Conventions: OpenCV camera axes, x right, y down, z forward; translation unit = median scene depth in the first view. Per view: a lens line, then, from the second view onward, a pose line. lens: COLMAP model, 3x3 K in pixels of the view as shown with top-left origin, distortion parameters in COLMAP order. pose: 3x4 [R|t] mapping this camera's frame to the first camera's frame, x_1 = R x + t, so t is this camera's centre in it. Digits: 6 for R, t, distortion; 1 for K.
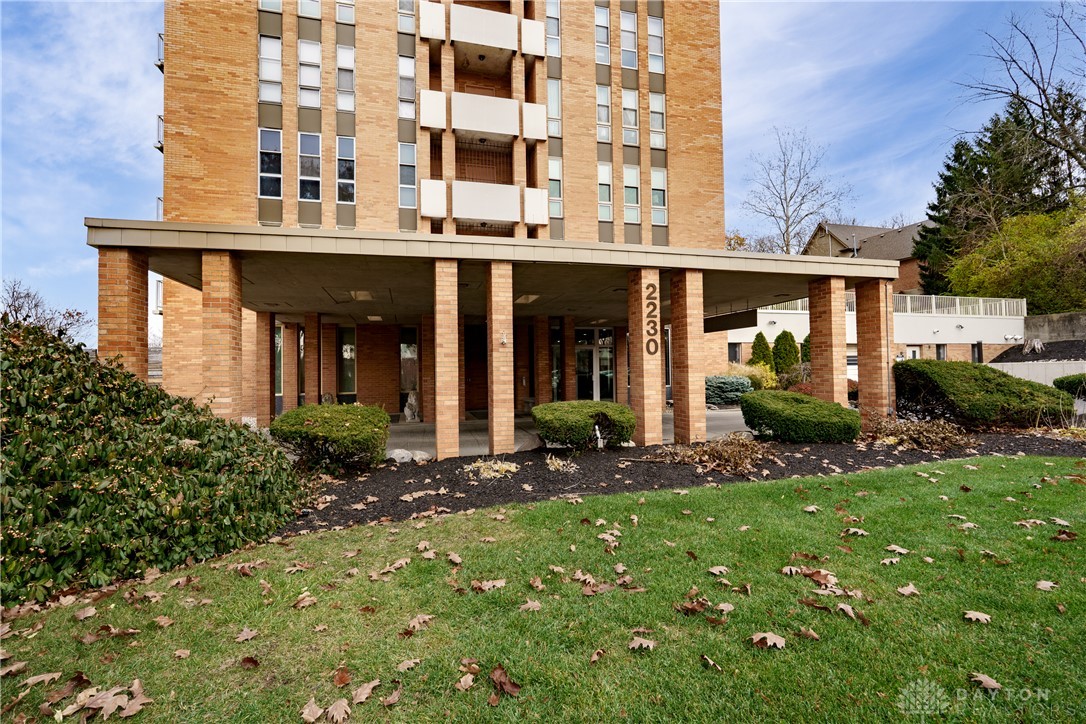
lens RADIAL K [[488.1, 0, 543.0], [0, 488.1, 362.0], [0, 0, 1]] dist [-0.002786, -0.000164]
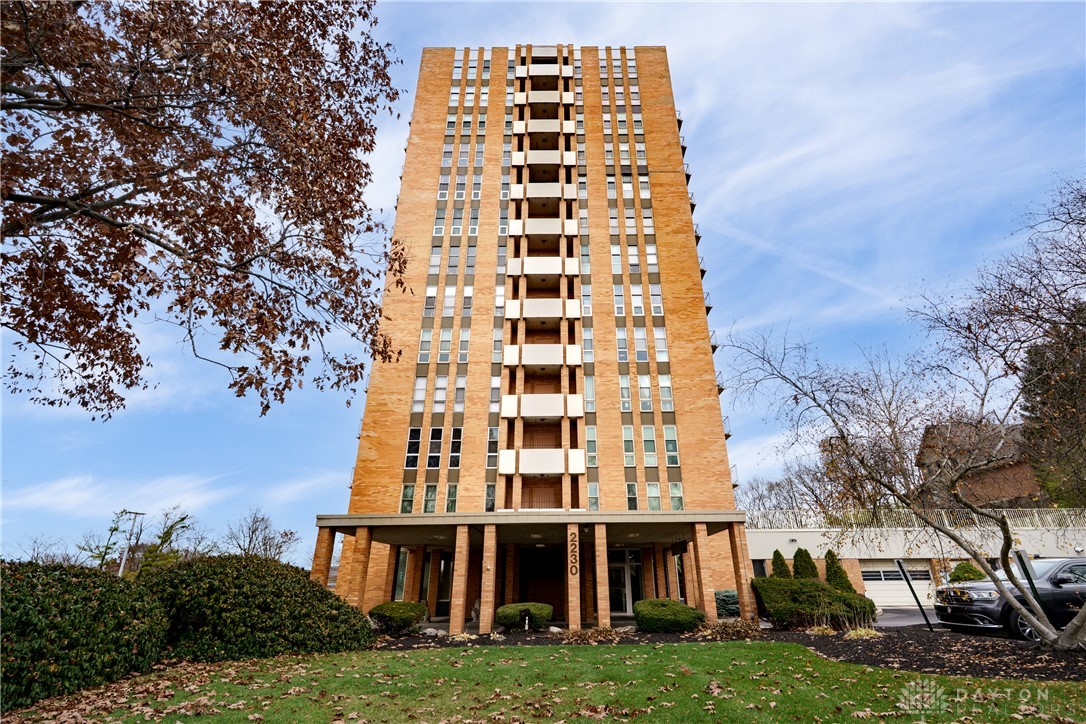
lens RADIAL K [[513.2, 0, 575.4], [0, 513.2, 364.6], [0, 0, 1]] dist [-0.005513, -0.000599]
pose [[0.964842, -0.098086, -0.243840, 0.414373], [-0.000876, 0.926548, -0.376175, -0.012792], [0.262827, 0.363163, 0.893887, -0.503844]]
